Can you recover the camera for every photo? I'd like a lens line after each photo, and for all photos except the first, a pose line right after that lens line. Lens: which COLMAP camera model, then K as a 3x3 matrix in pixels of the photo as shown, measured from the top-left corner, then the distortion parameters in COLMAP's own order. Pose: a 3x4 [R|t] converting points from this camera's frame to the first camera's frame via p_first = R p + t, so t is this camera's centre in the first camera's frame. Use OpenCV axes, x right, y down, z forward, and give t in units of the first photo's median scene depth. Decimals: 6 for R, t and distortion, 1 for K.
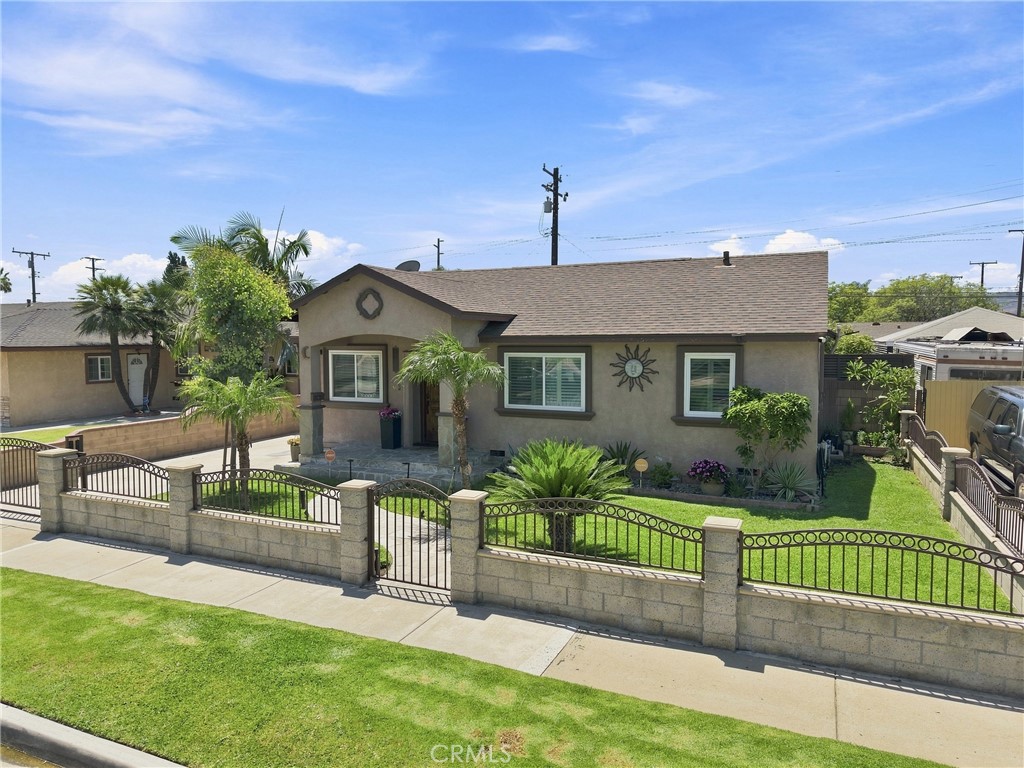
lens RADIAL K [[681.1, 0, 511.3], [0, 681.1, 387.8], [0, 0, 1]] dist [0.028295, -0.026572]
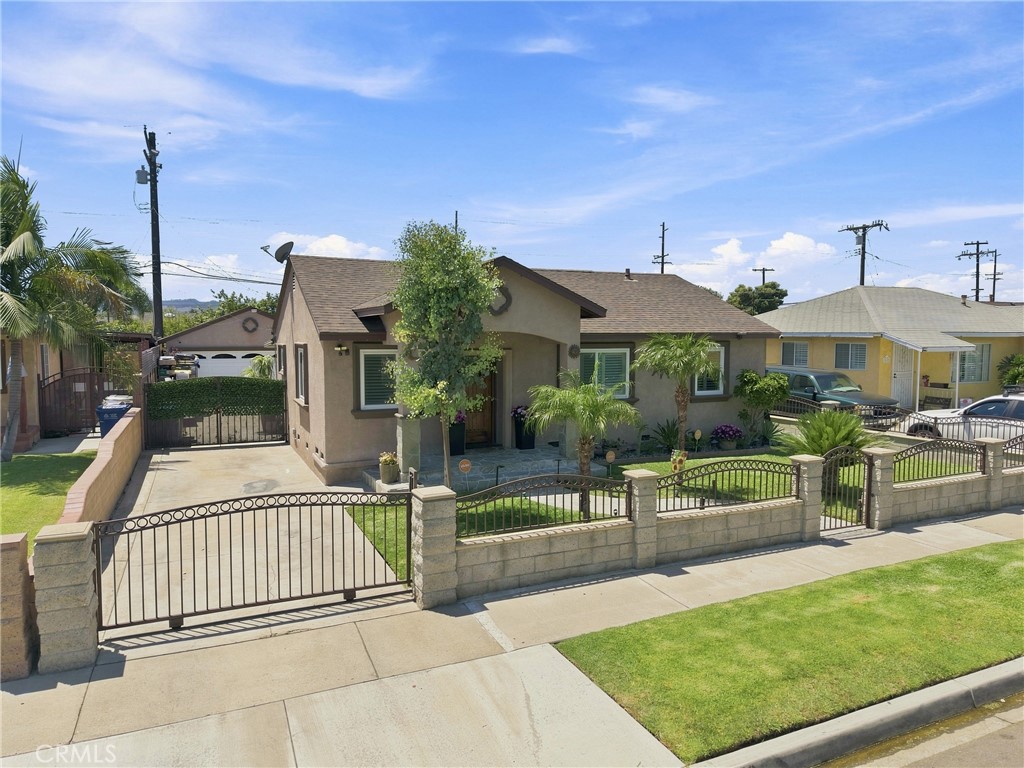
lens RADIAL K [[681.1, 0, 511.7], [0, 681.1, 380.4], [0, 0, 1]] dist [0.028295, -0.026572]
pose [[0.658720, -0.045607, 0.751005, -1.119888], [0.051583, 0.998550, 0.015395, -0.029781], [-0.750618, 0.028598, 0.660118, 0.457387]]
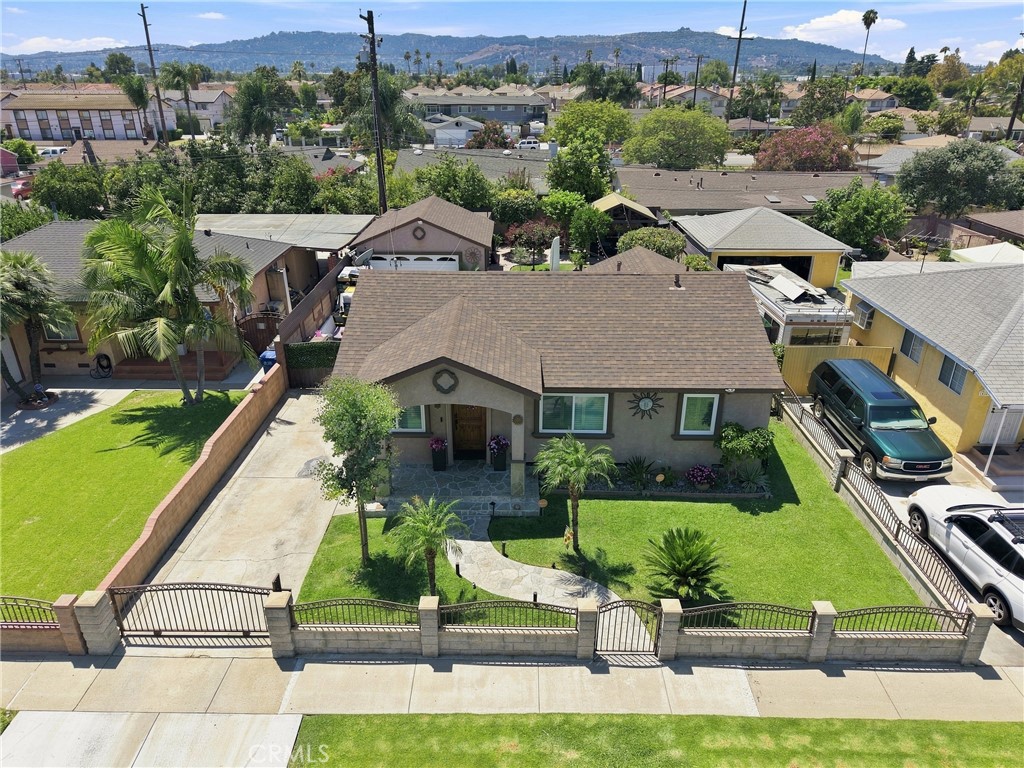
lens RADIAL K [[681.1, 0, 511.9], [0, 681.1, 382.3], [0, 0, 1]] dist [0.028295, -0.026572]
pose [[0.919175, -0.157856, 0.360832, -0.647382], [0.026075, 0.938545, 0.344171, -0.642283], [-0.392986, -0.306944, 0.866803, -0.064280]]
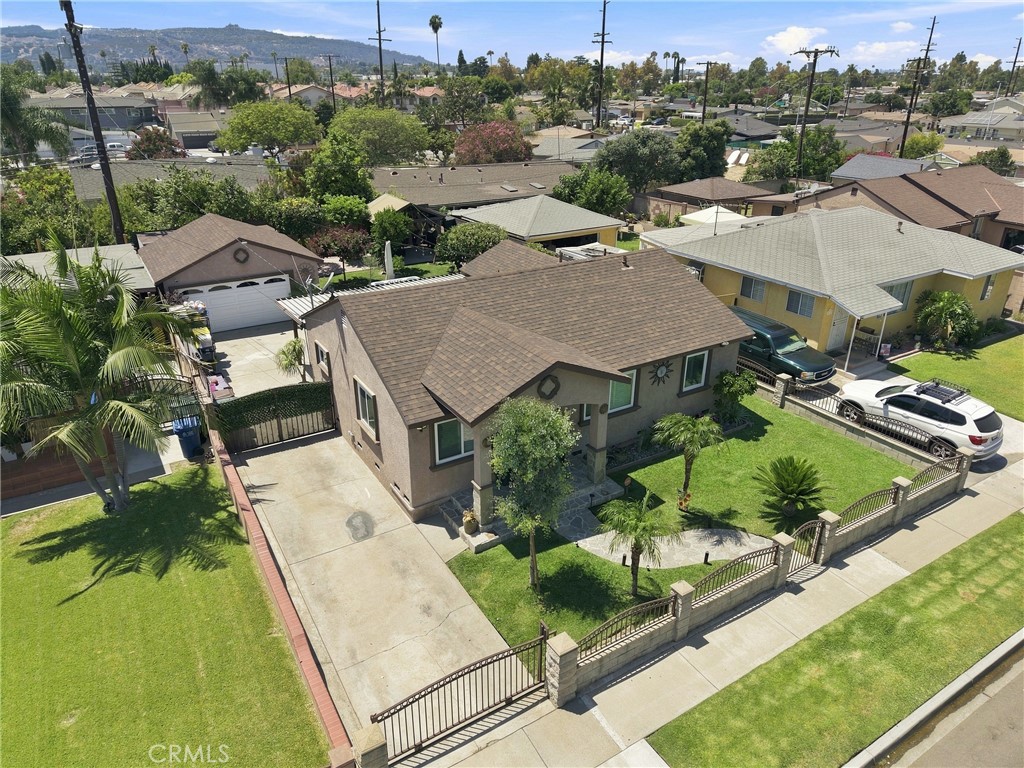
lens RADIAL K [[681.1, 0, 511.7], [0, 681.1, 380.4], [0, 0, 1]] dist [0.028295, -0.026572]
pose [[0.564995, -0.332061, 0.755326, -1.371982], [0.056792, 0.928921, 0.365897, -0.690611], [-0.823138, -0.163833, 0.543694, 0.532069]]
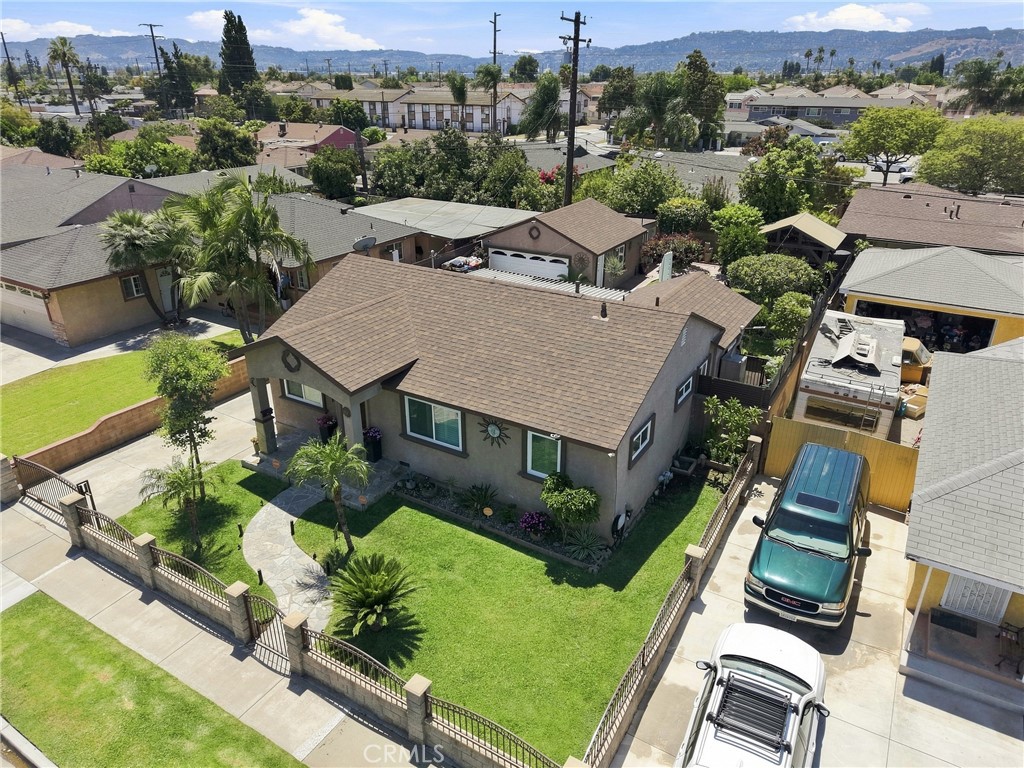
lens RADIAL K [[681.1, 0, 510.2], [0, 681.1, 382.4], [0, 0, 1]] dist [0.028295, -0.026572]
pose [[0.992087, 0.056353, -0.112196, 0.411247], [-0.014712, 0.939633, 0.341867, -0.644254], [0.124688, -0.337511, 0.933027, -0.163842]]
